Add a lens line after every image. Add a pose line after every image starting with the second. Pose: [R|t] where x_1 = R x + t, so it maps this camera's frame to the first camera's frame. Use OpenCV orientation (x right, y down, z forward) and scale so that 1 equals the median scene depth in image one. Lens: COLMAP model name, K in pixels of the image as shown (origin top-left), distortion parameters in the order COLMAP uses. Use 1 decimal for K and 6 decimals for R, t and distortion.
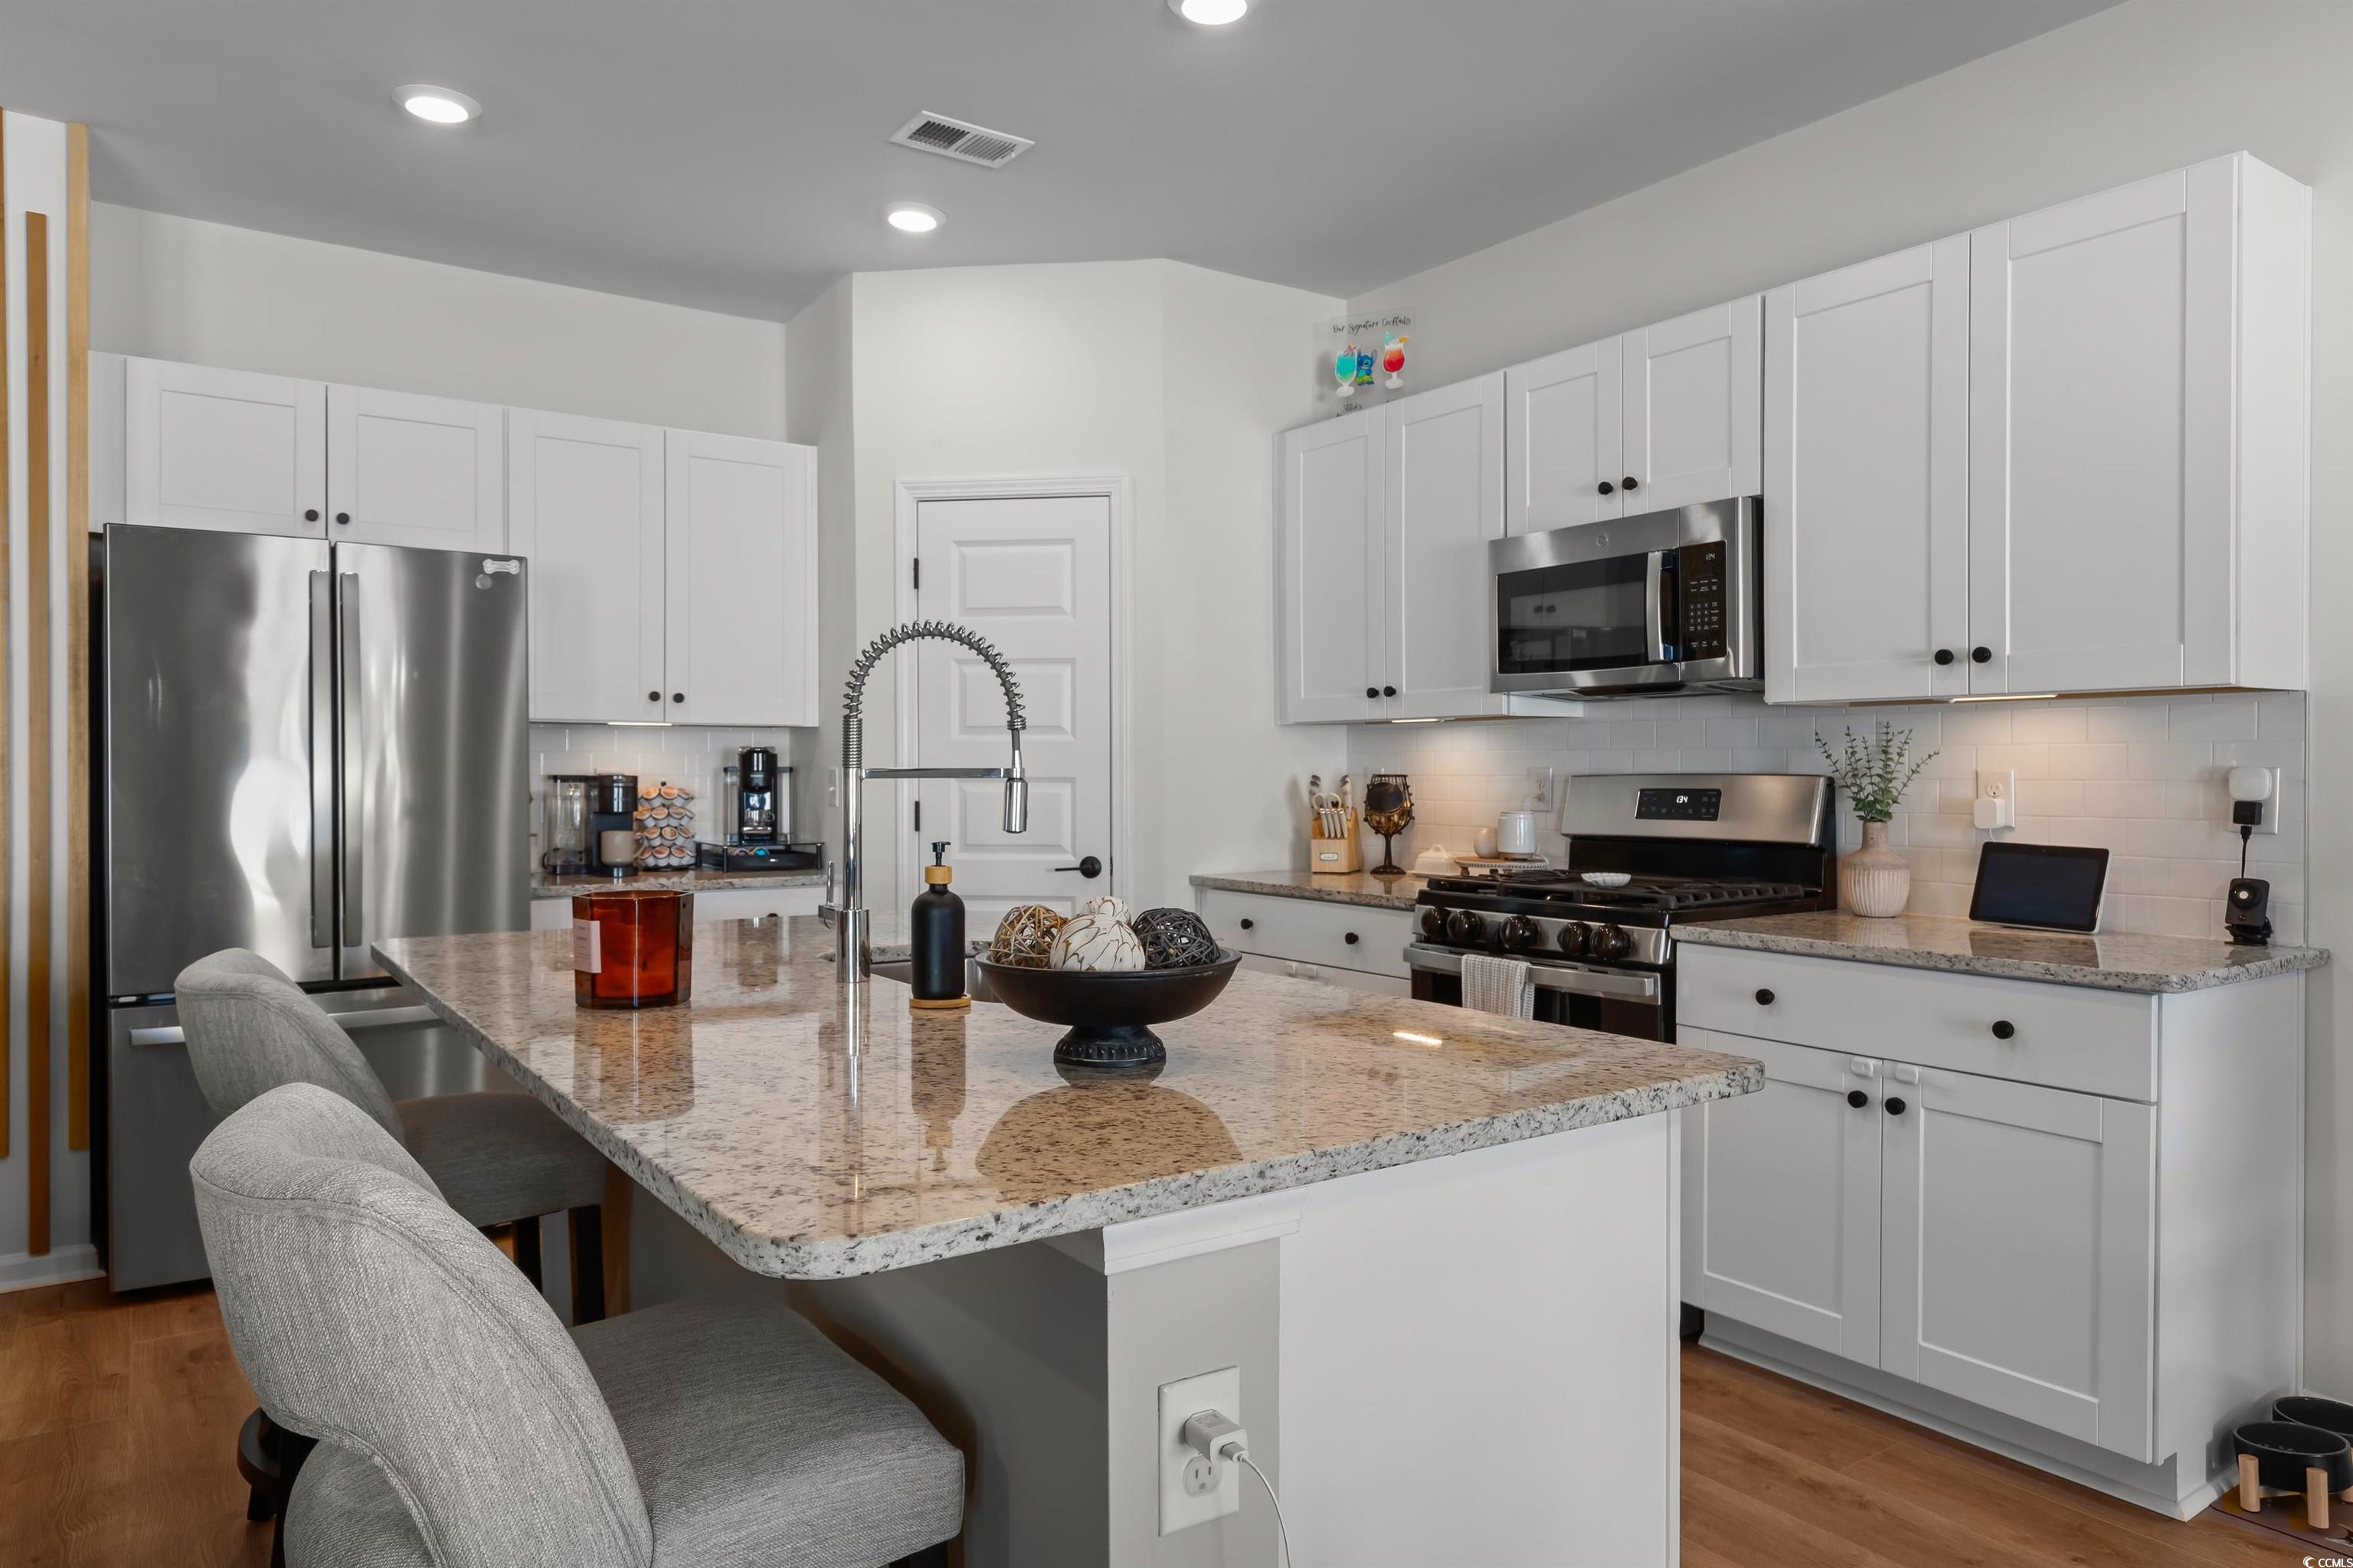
lens RADIAL K [[1497.2, 0, 1176.5], [0, 1497.2, 784.0], [0, 0, 1]] dist [0.001247, 0.001491]
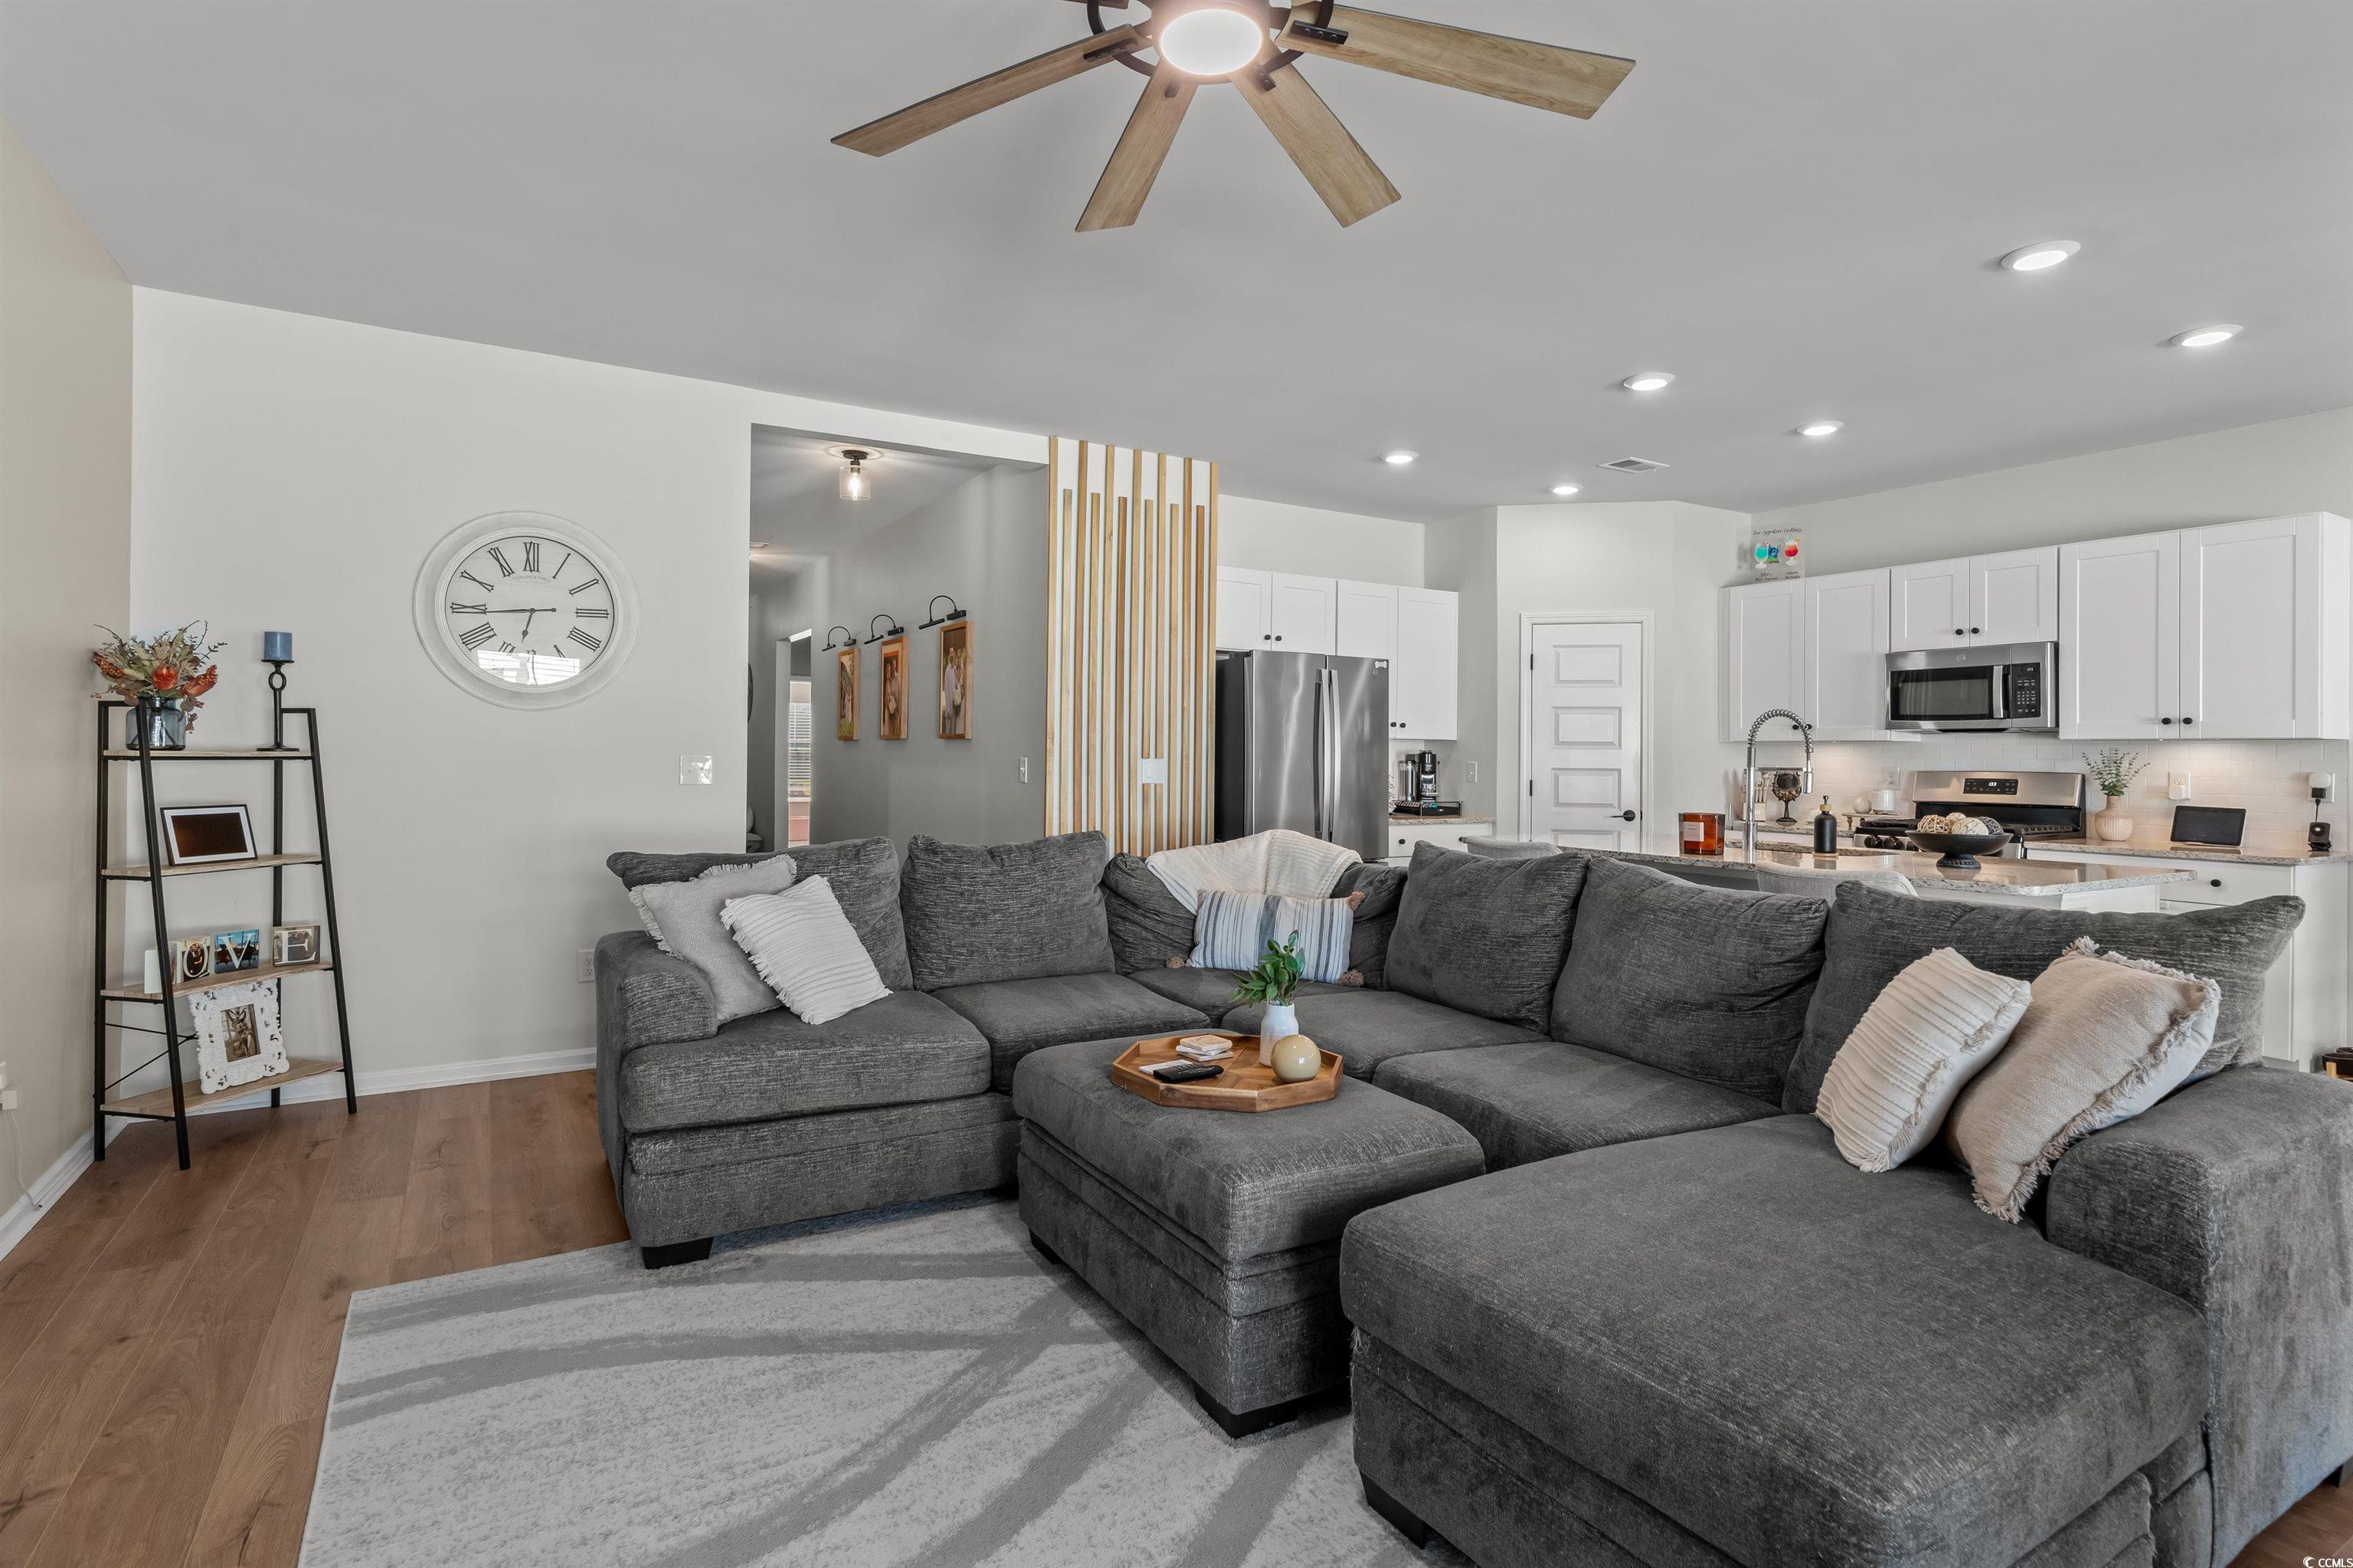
lens RADIAL K [[1167.1, 0, 1183.8], [0, 1167.1, 751.1], [0, 0, 1]] dist [0.005539, 0.000123]
pose [[0.997776, 0.011483, -0.065662, -0.701277], [-0.012521, 0.999803, -0.015427, 0.004004], [0.065472, 0.016215, 0.997723, -0.700854]]
